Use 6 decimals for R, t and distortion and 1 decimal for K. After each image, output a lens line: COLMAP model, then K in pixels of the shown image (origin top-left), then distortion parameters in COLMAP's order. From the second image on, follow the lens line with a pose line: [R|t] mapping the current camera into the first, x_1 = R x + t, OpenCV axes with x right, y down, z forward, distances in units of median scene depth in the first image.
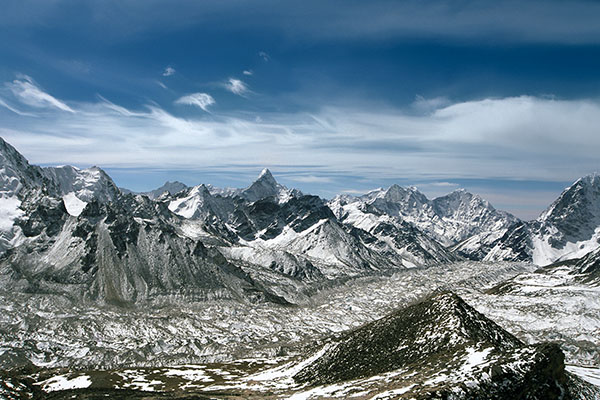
lens RADIAL K [[535.8, 0, 301.1], [0, 535.8, 213.9], [0, 0, 1]] dist [-0.051294, 0.001760]
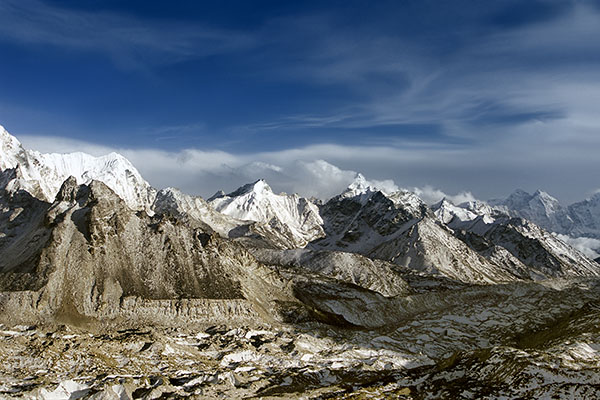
lens RADIAL K [[535.8, 0, 301.1], [0, 535.8, 213.9], [0, 0, 1]] dist [-0.051294, 0.001760]
pose [[0.975100, -0.040988, -0.217947, 0.065112], [0.028156, 0.997700, -0.061662, 0.065626], [0.219973, 0.053990, 0.974011, 0.313995]]
